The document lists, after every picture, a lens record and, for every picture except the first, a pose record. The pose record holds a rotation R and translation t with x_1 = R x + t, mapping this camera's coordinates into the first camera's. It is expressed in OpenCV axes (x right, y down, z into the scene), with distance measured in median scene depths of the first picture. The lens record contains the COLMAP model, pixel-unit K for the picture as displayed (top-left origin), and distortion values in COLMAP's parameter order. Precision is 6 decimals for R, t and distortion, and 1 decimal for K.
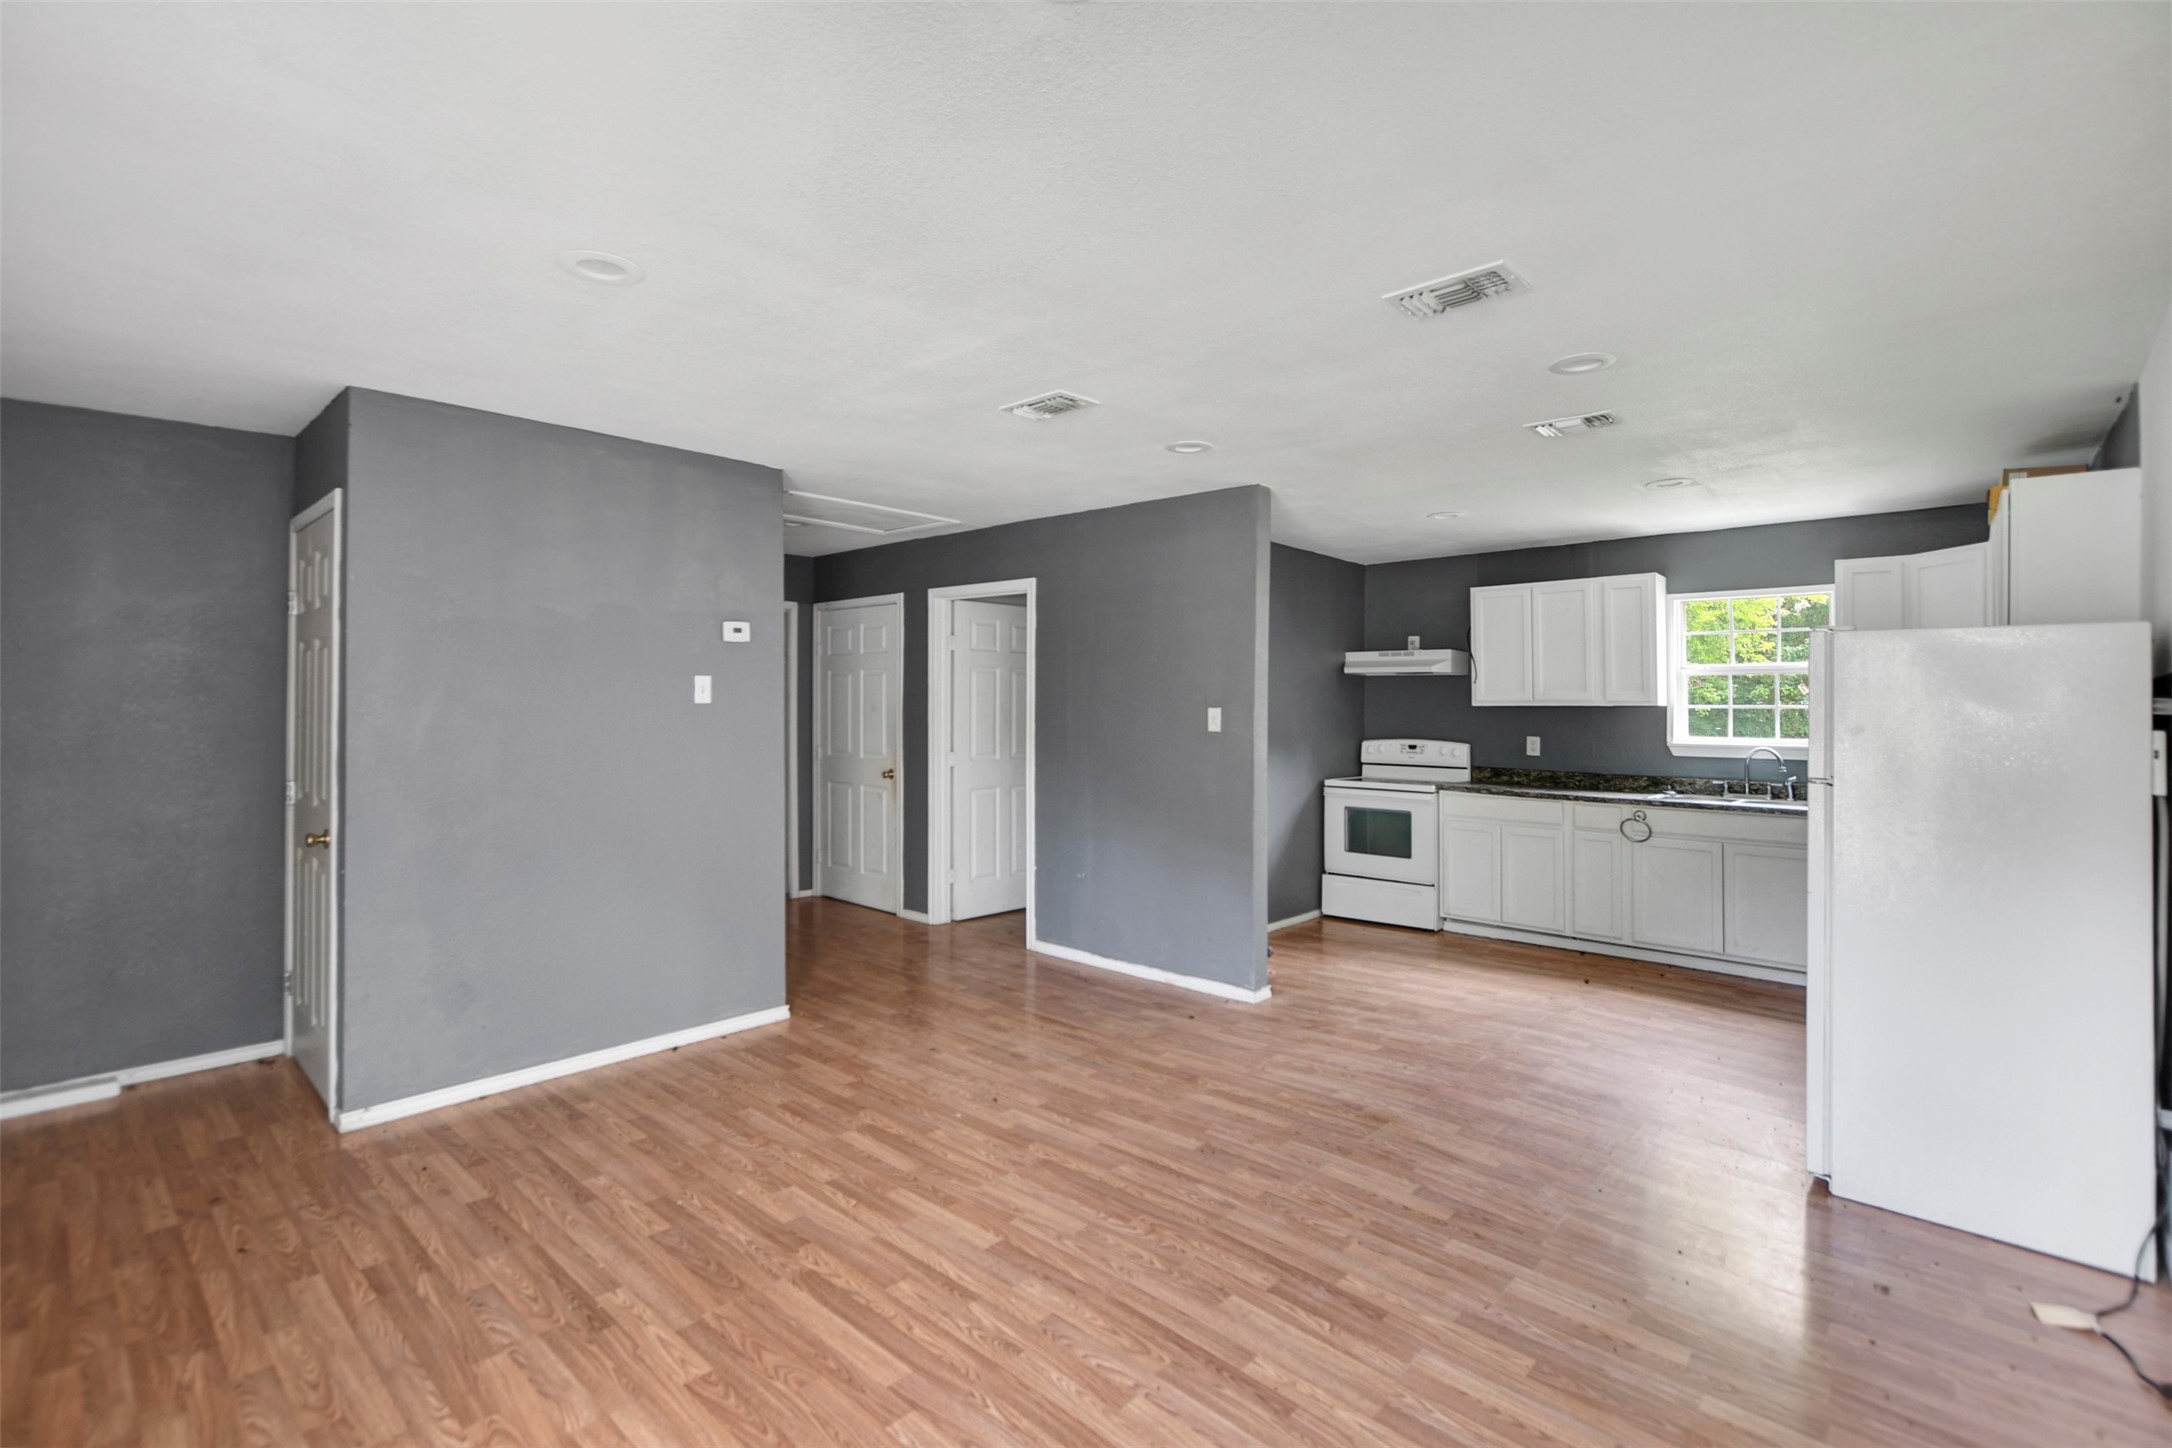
lens RADIAL K [[994.0, 0, 1088.1], [0, 994.0, 671.3], [0, 0, 1]] dist [-0.018210, 0.000399]
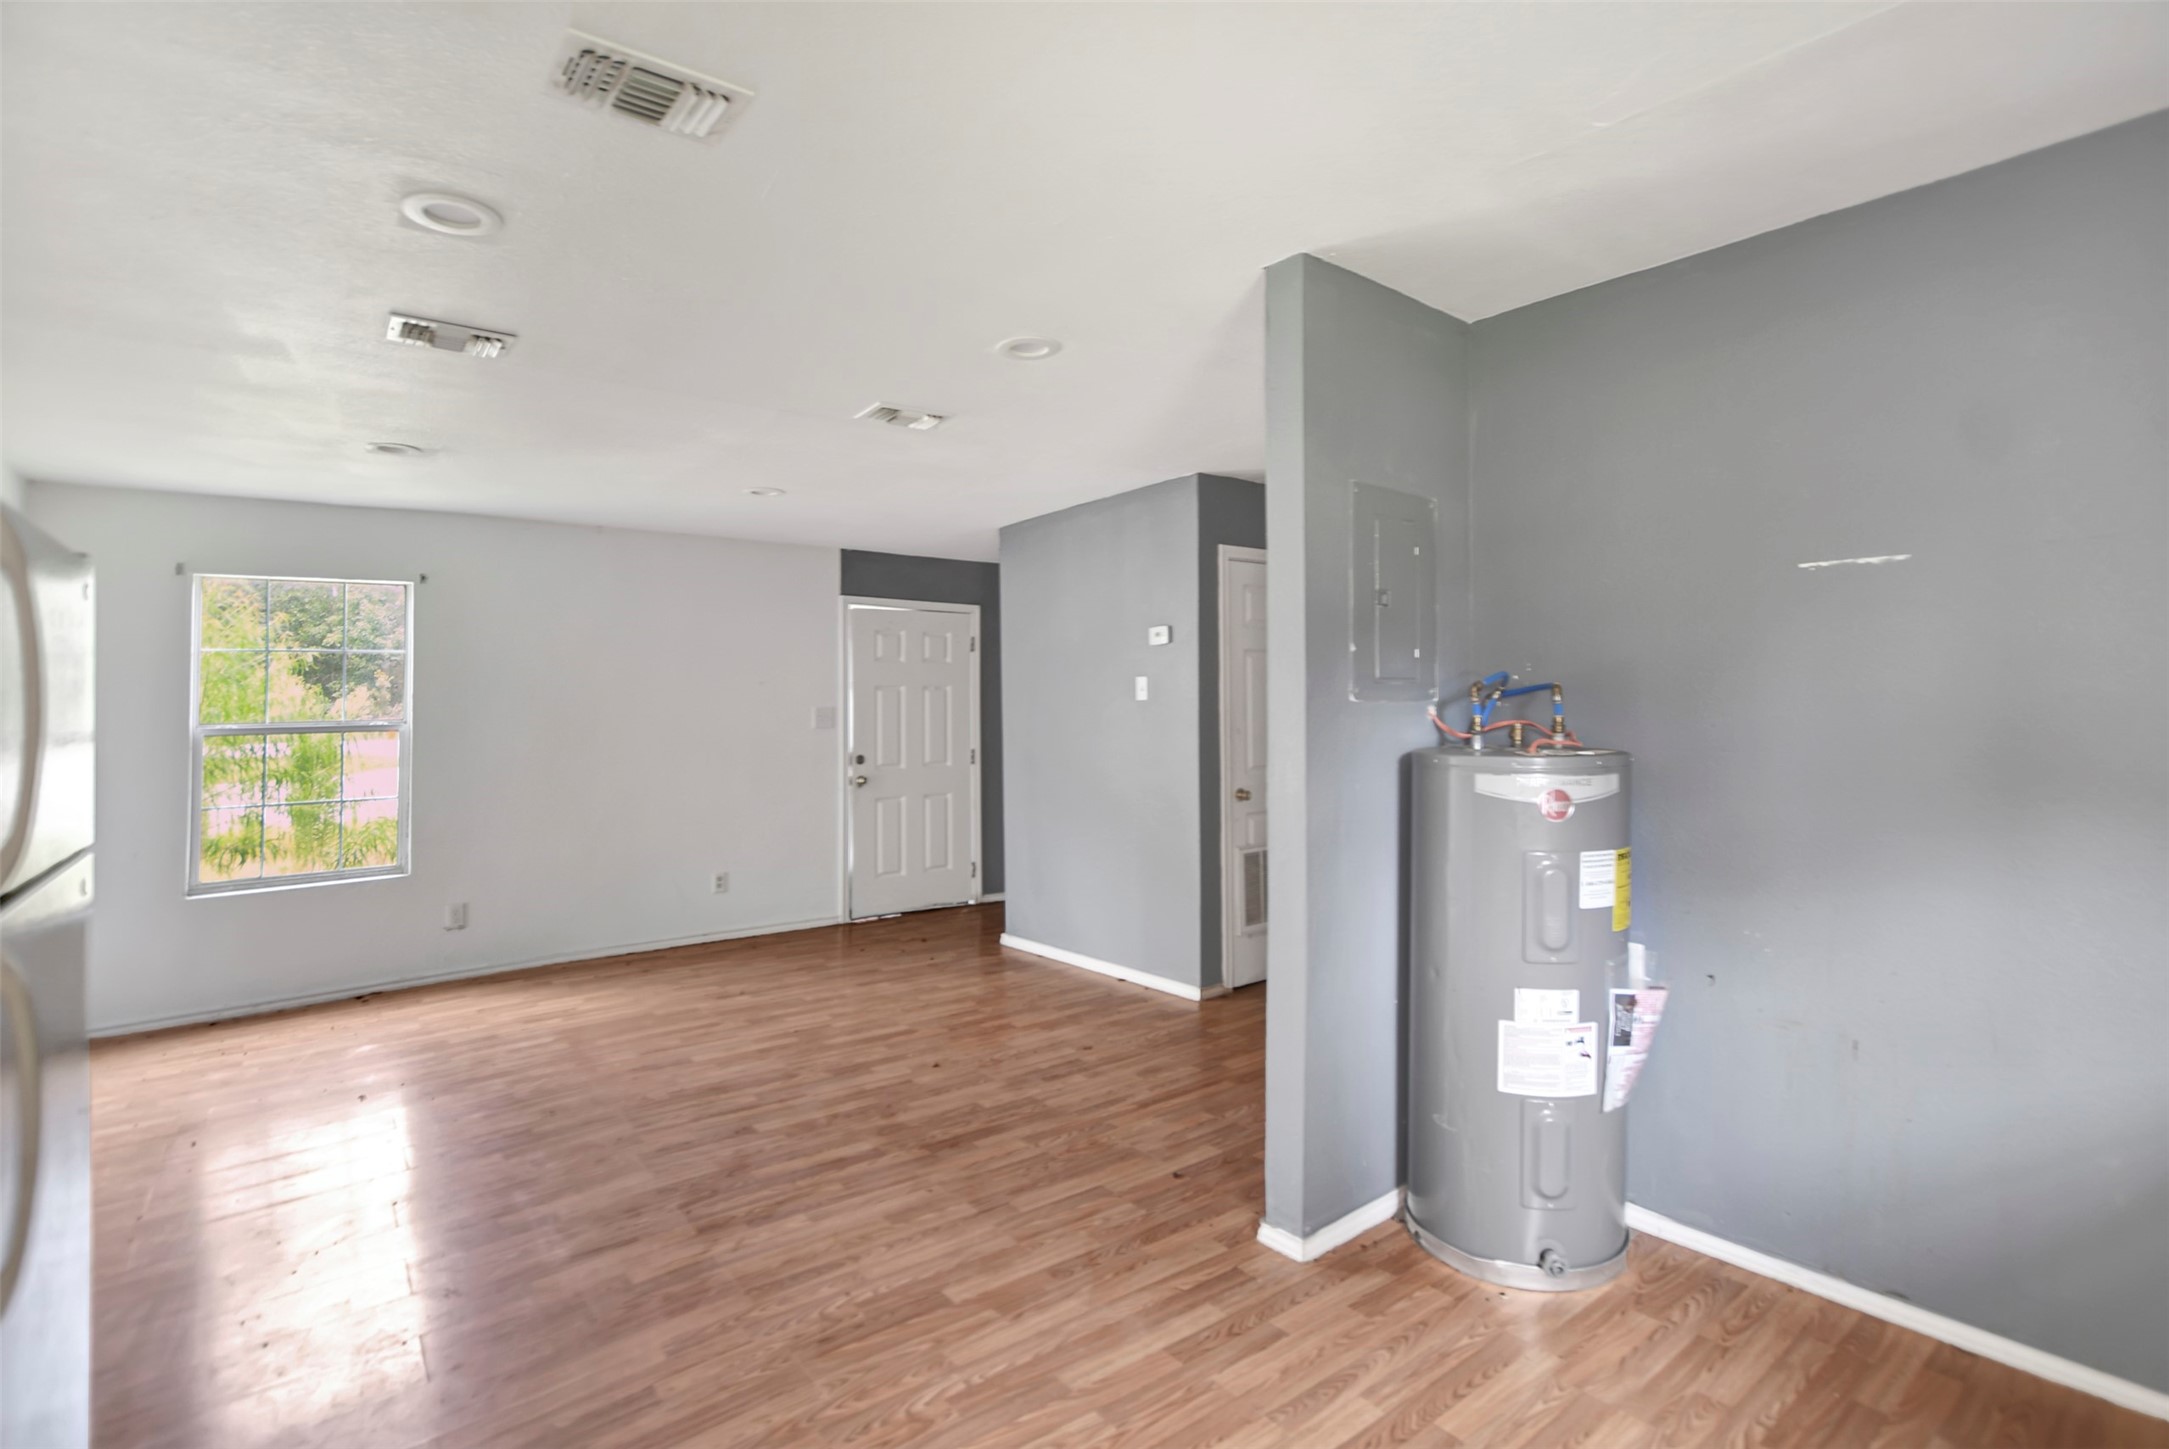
lens RADIAL K [[1043.9, 0, 1119.6], [0, 1043.9, 692.0], [0, 0, 1]] dist [-0.023887, -0.000127]
pose [[-0.156389, -0.020230, -0.987488, 0.813280], [0.051954, 0.998238, -0.028678, 0.054556], [0.986328, -0.055789, -0.155063, 1.128431]]
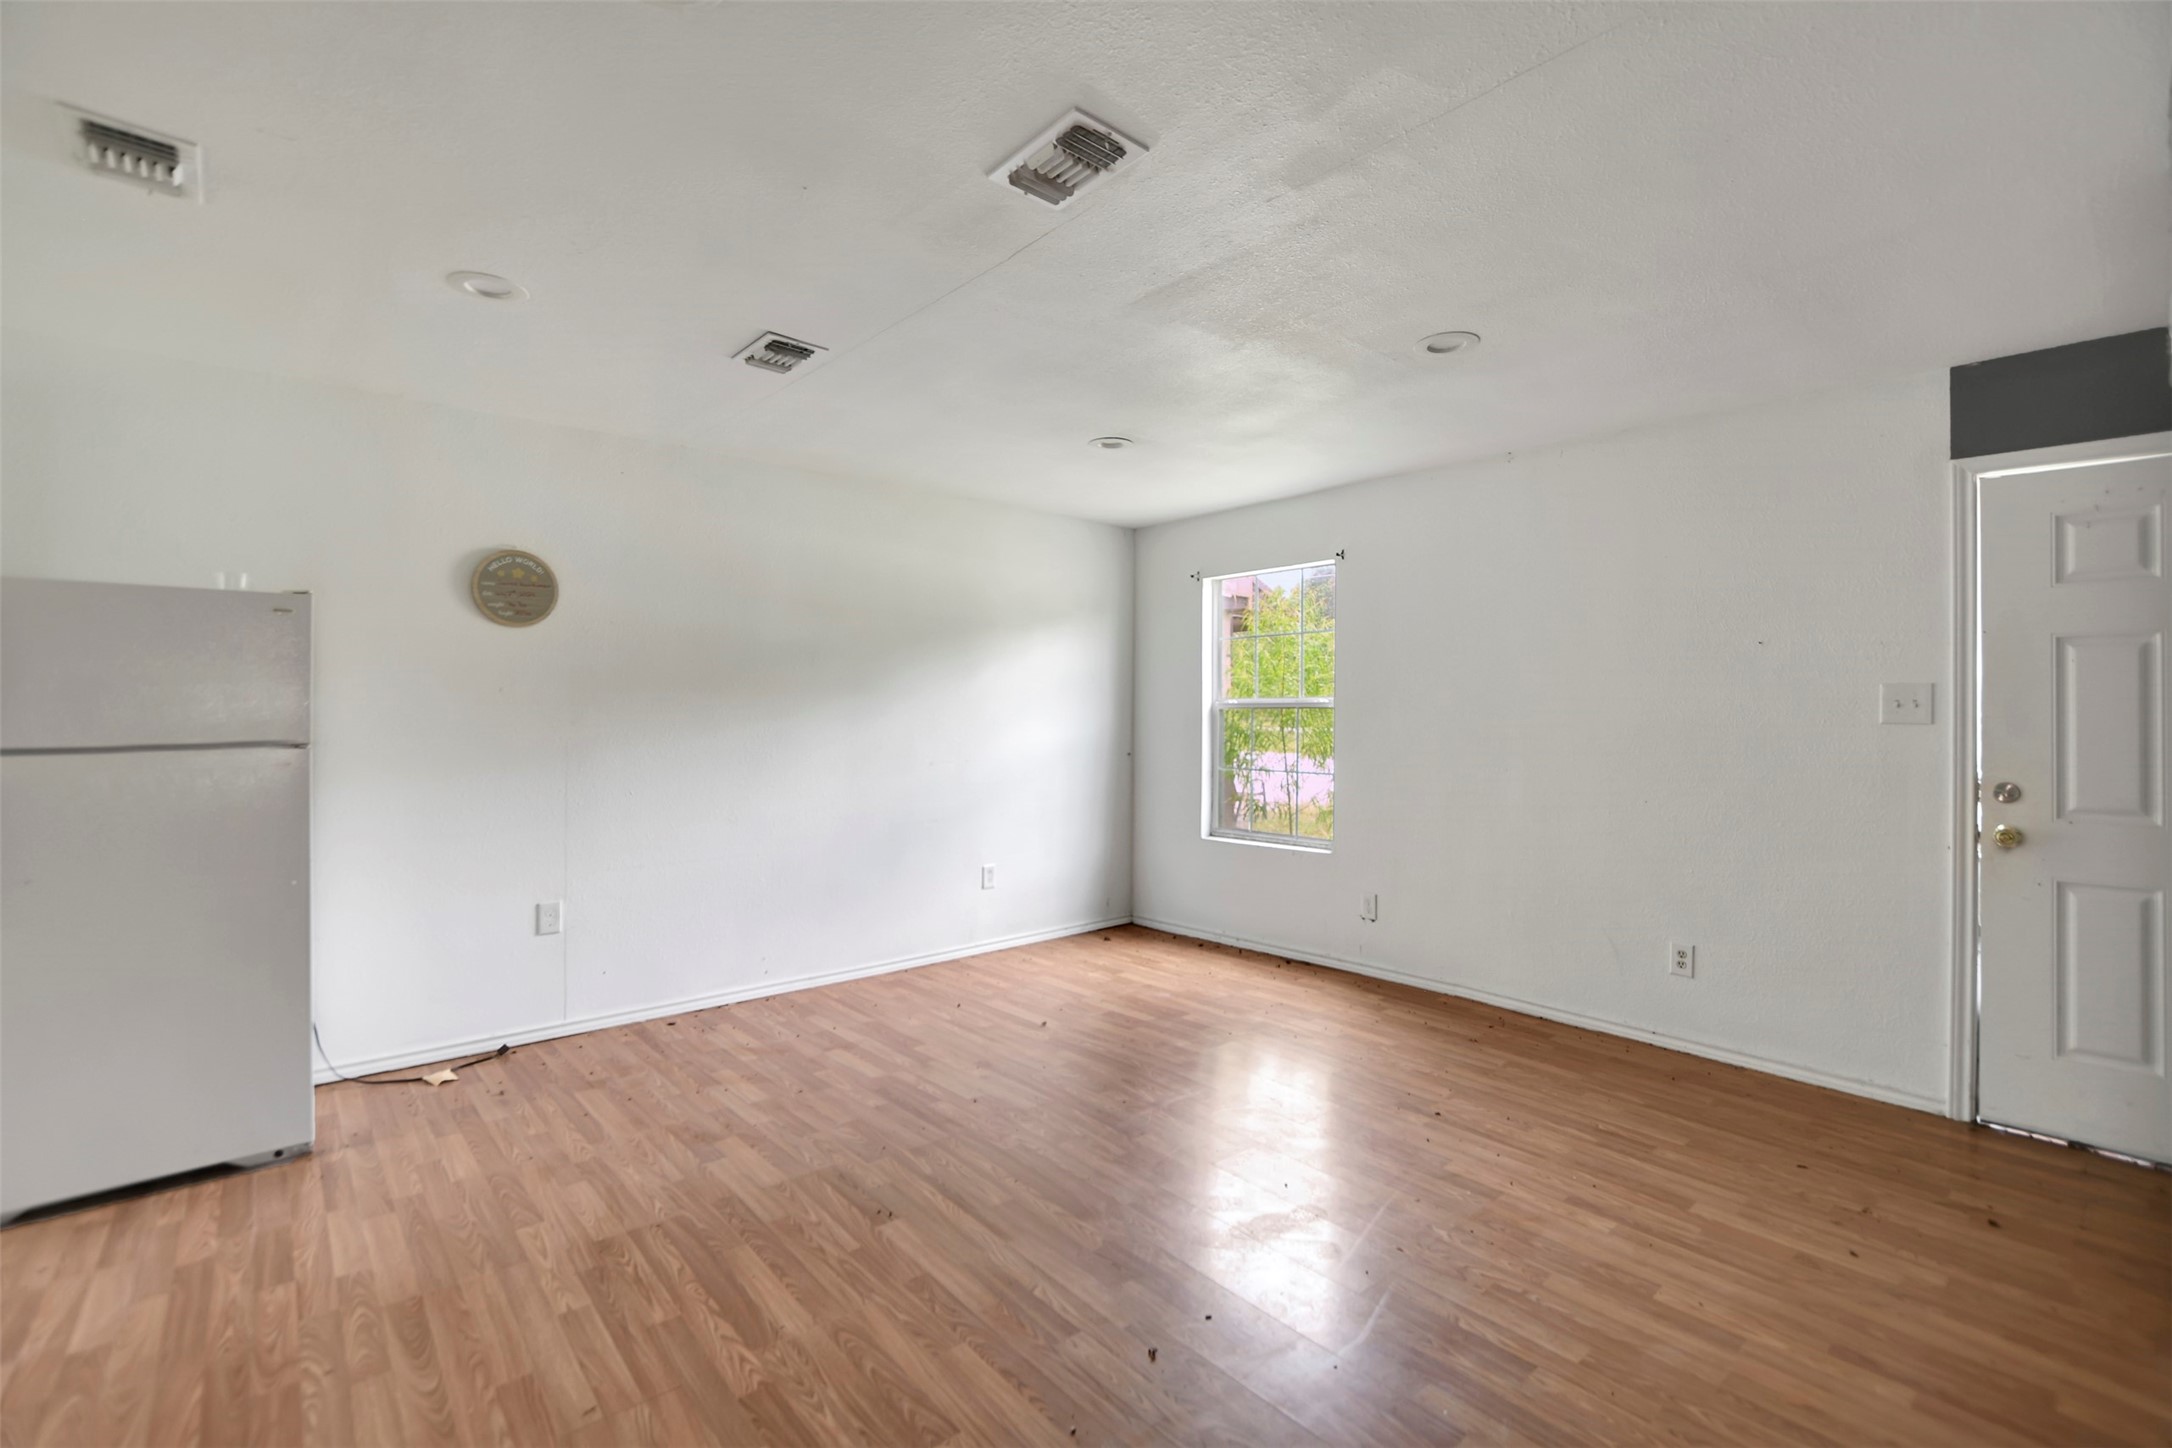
lens RADIAL K [[954.9, 0, 1069.8], [0, 954.9, 718.0], [0, 0, 1]] dist [-0.013008, 0.000102]
pose [[-0.990166, -0.010157, 0.139530, -0.097301], [-0.015430, 0.999205, -0.036757, 0.072665], [-0.139046, -0.038548, -0.989535, 1.260346]]
